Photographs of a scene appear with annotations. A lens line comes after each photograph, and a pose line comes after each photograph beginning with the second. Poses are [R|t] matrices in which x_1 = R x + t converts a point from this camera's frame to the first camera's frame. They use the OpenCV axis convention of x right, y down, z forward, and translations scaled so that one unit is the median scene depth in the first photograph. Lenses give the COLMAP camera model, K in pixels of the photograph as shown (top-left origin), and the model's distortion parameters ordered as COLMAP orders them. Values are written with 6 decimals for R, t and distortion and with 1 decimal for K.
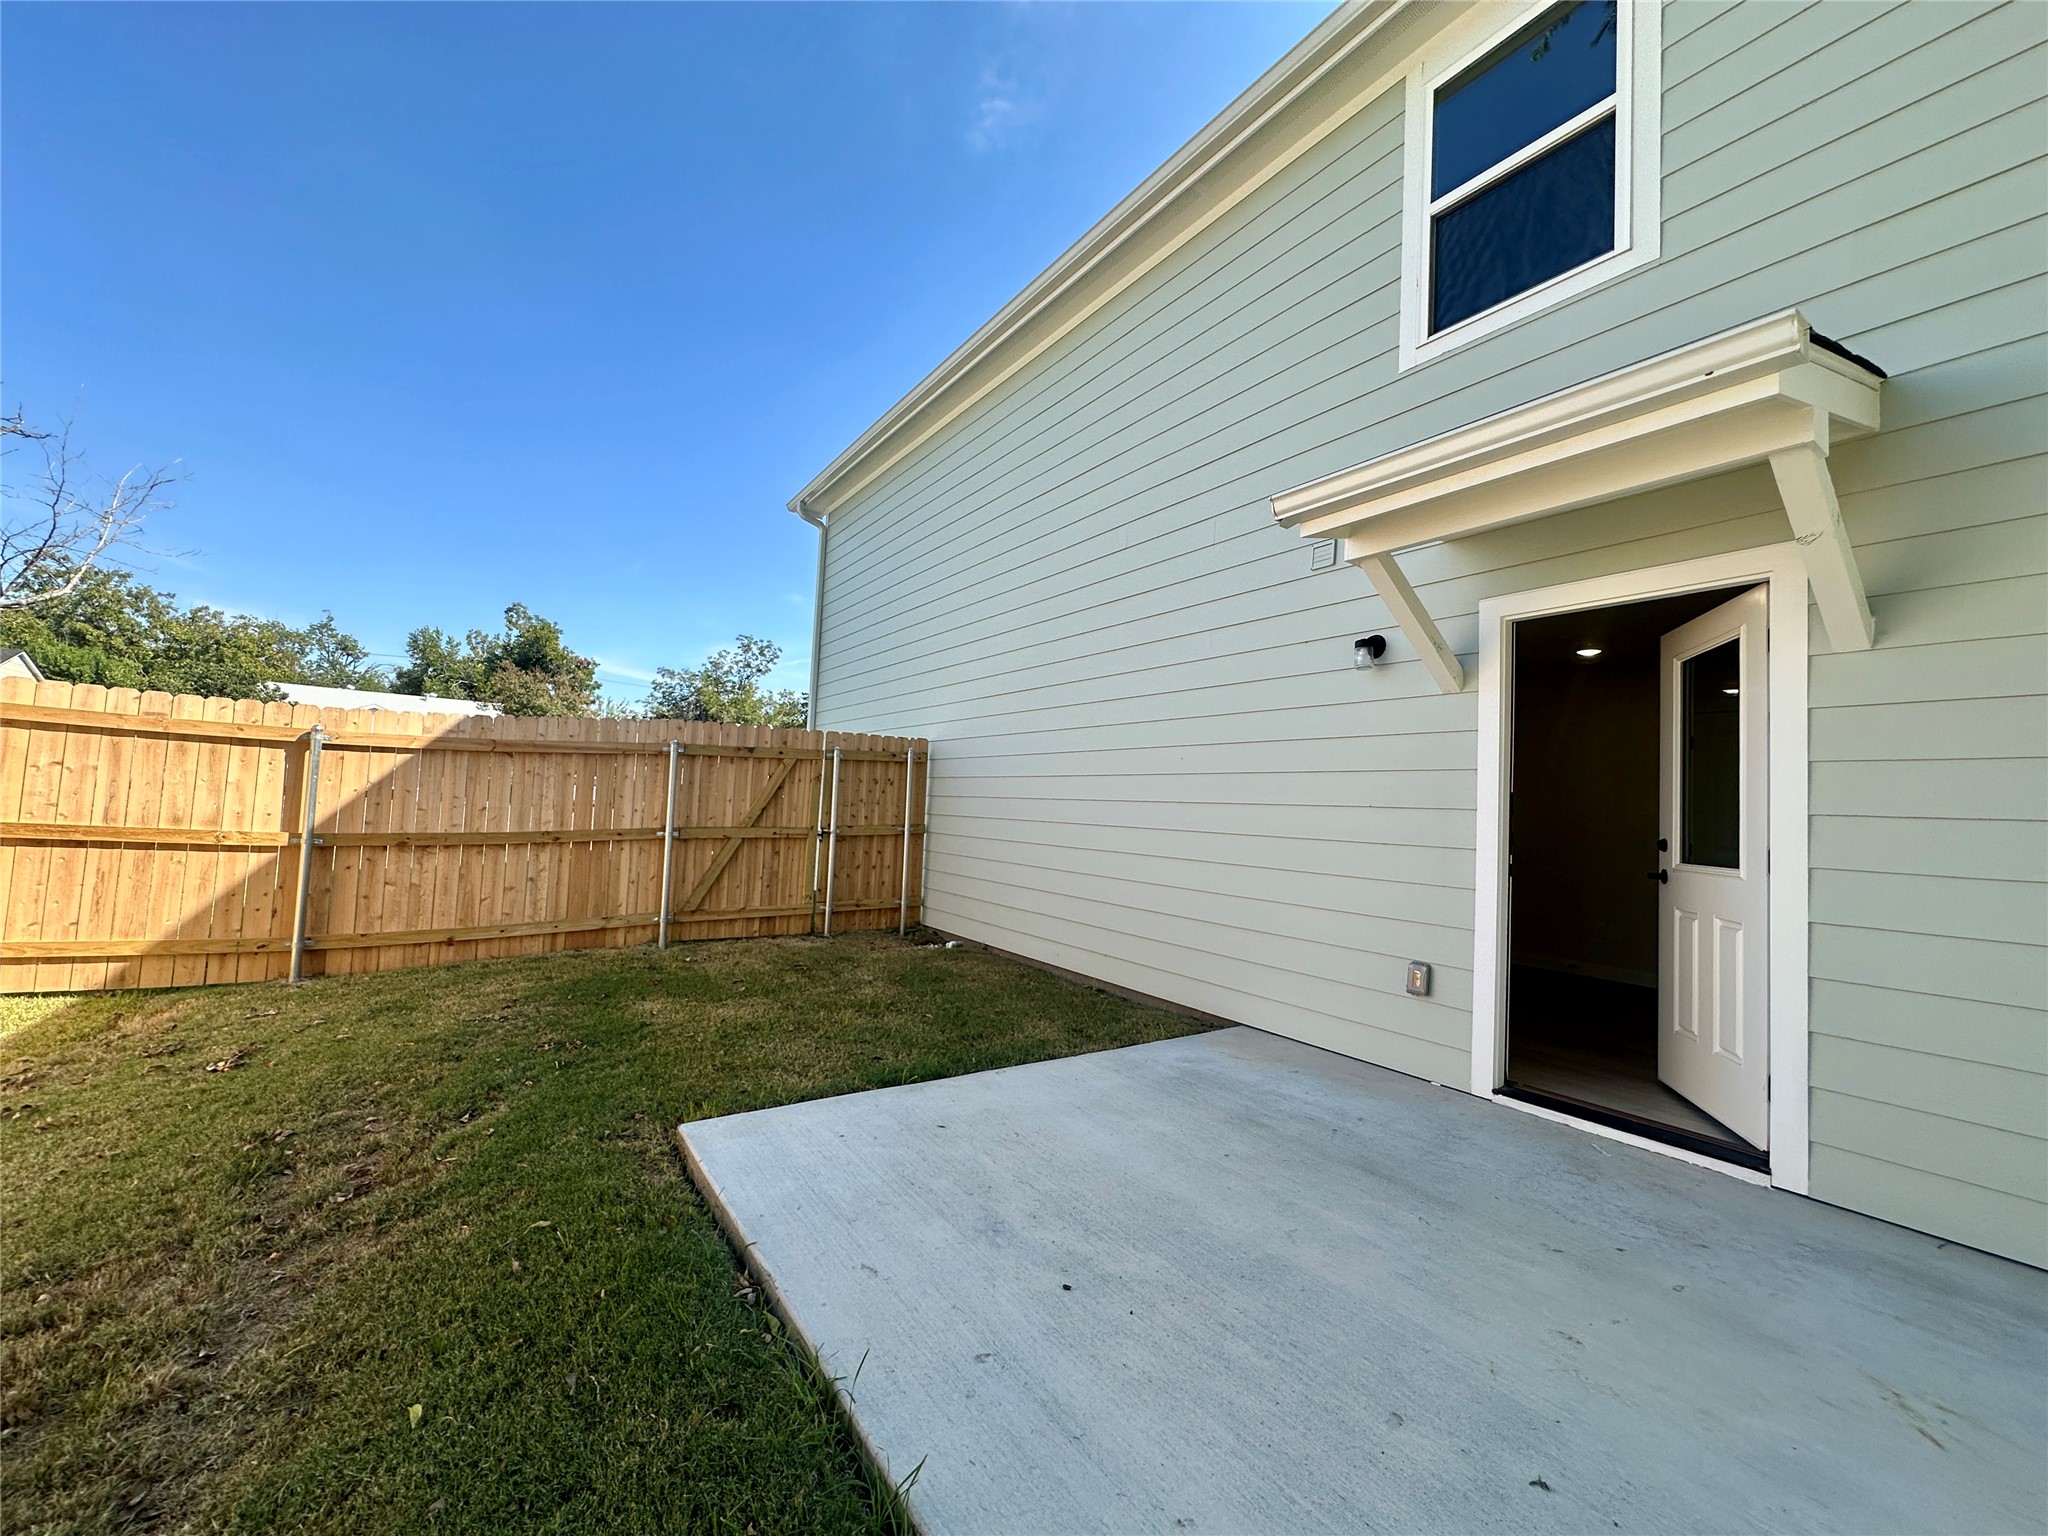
lens RADIAL K [[819.3, 0, 1020.5], [0, 819.3, 770.5], [0, 0, 1]] dist [-0.002123, -0.000075]
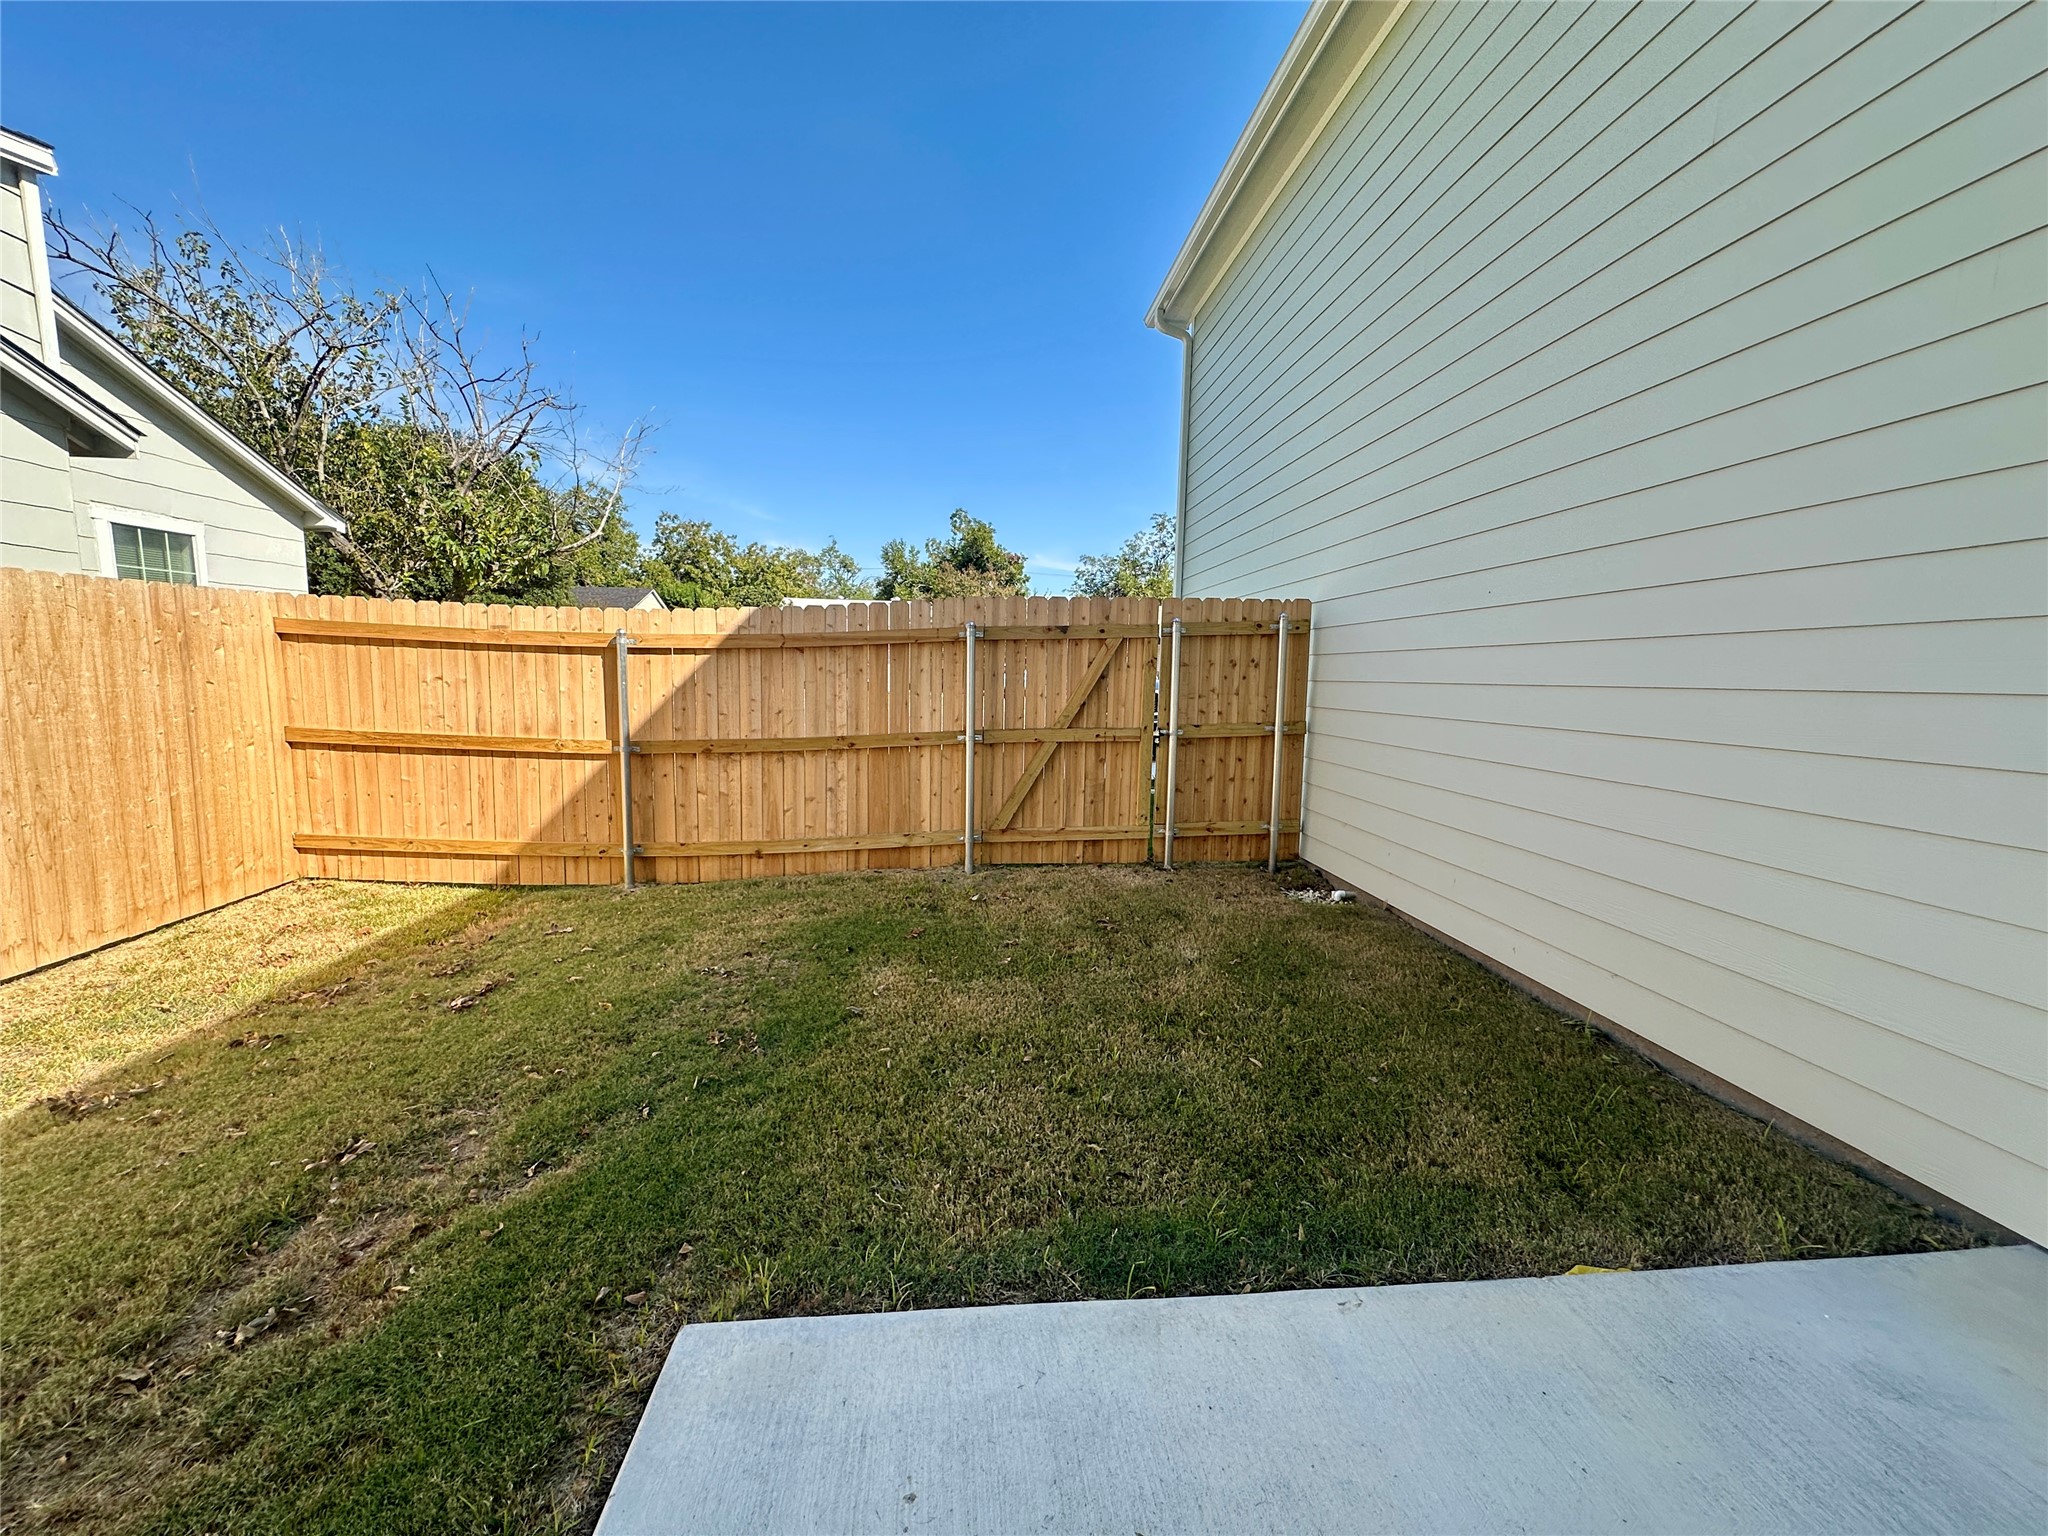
lens RADIAL K [[819.3, 0, 1020.5], [0, 819.3, 770.5], [0, 0, 1]] dist [-0.002123, -0.000075]
pose [[0.874249, 0.025578, -0.484804, 0.018097], [0.045566, 0.989880, 0.134395, 0.001374], [0.483335, -0.139585, 0.864235, 0.351537]]
